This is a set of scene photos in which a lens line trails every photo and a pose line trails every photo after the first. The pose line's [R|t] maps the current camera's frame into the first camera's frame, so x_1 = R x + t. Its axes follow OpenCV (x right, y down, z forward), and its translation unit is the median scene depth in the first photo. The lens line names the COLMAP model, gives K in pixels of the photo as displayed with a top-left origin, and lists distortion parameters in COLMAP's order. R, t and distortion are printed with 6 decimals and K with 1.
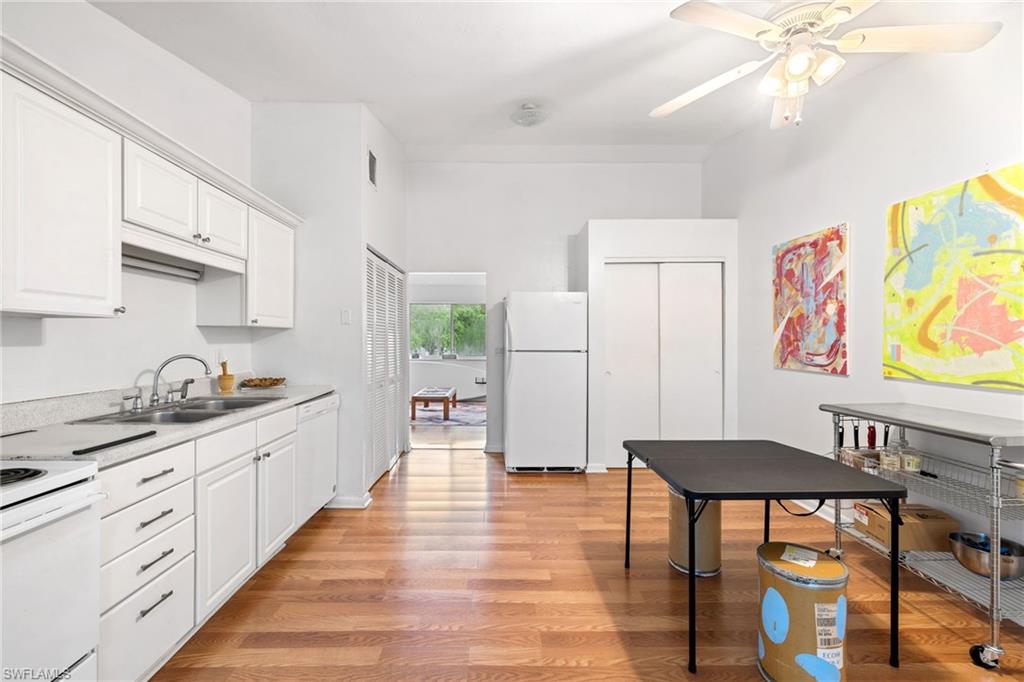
lens RADIAL K [[435.5, 0, 494.5], [0, 435.5, 337.2], [0, 0, 1]] dist [0.001221, 0.000099]
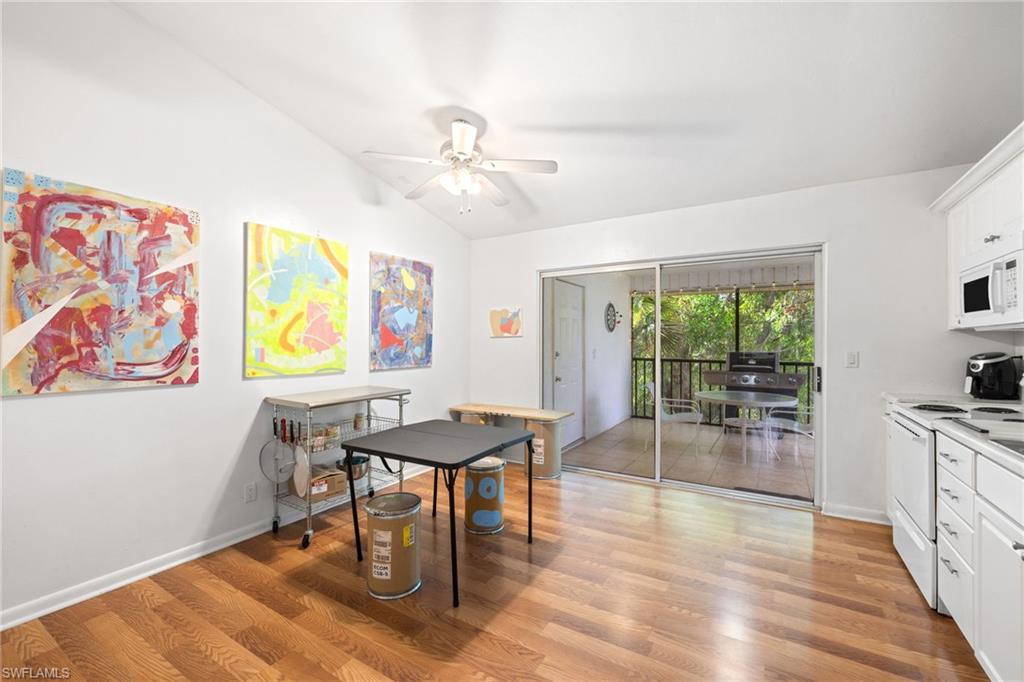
lens RADIAL K [[429.6, 0, 510.4], [0, 429.6, 335.1], [0, 0, 1]] dist [0.002701, 0.000351]
pose [[-0.849902, 0.010482, 0.526837, -0.208567], [-0.001452, 0.999752, -0.022233, 0.007342], [-0.526939, -0.019661, -0.849676, 1.479968]]
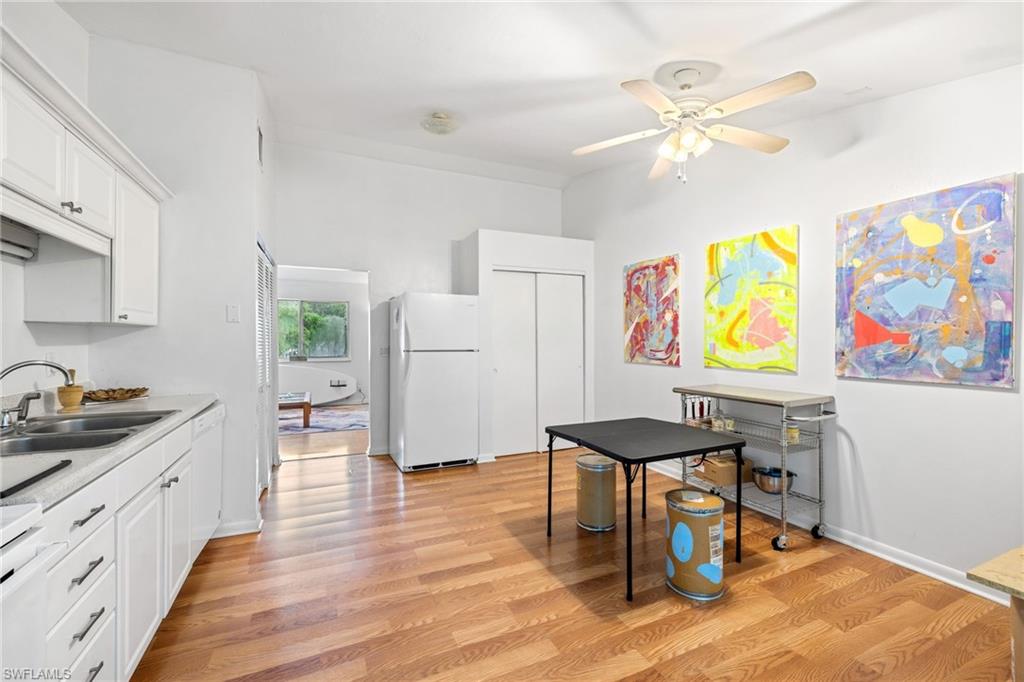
lens RADIAL K [[429.6, 0, 510.4], [0, 429.6, 335.1], [0, 0, 1]] dist [0.002701, 0.000351]
pose [[0.911502, 0.003937, 0.411277, -0.233563], [-0.001959, 0.999984, -0.005231, -0.000545], [-0.411291, 0.003963, 0.911495, -0.004200]]
